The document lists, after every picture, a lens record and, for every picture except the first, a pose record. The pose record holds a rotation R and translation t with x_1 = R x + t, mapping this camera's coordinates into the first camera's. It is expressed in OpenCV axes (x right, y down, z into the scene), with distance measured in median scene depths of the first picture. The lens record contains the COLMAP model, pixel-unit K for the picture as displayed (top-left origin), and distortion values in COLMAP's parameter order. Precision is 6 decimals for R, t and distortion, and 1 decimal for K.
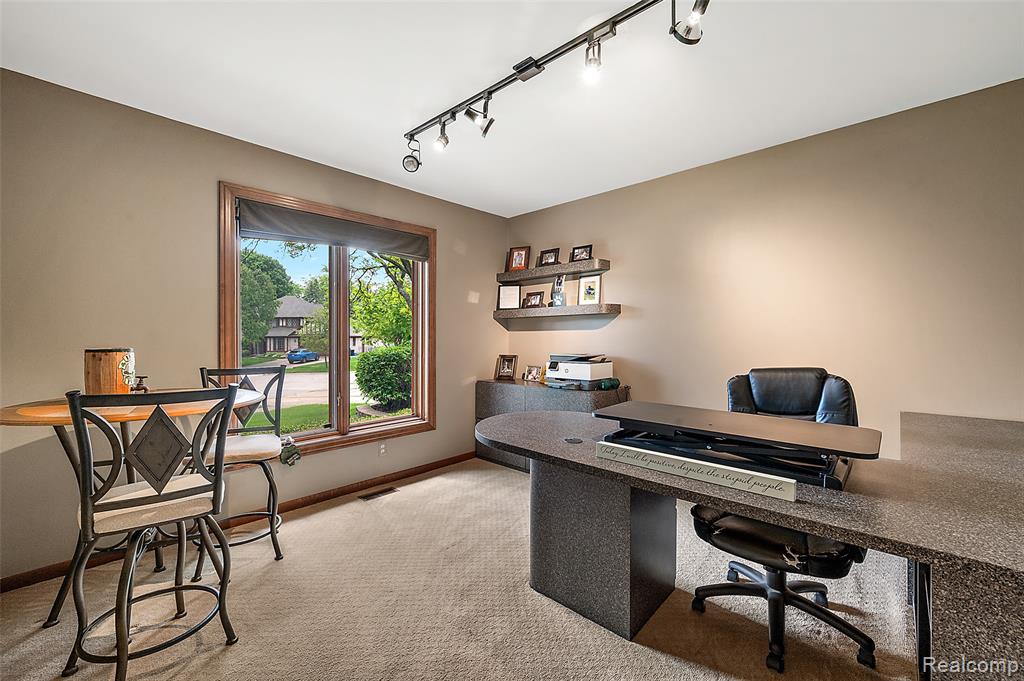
lens RADIAL K [[422.8, 0, 512.3], [0, 422.8, 338.1], [0, 0, 1]] dist [-0.000186, -0.000355]
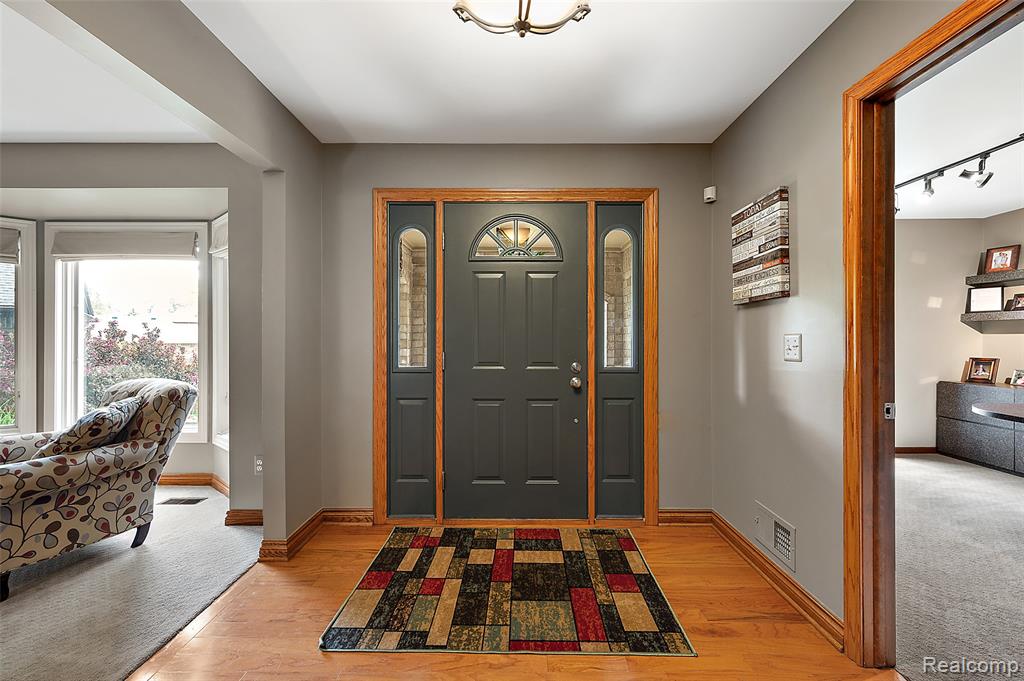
lens RADIAL K [[406.0, 0, 508.4], [0, 406.0, 341.3], [0, 0, 1]] dist [0.000889, -0.000216]
pose [[0.676755, 0.002353, -0.736204, -0.063819], [-0.003293, 0.999995, 0.000170, 0.004270], [0.736201, 0.002309, 0.676759, -0.469667]]
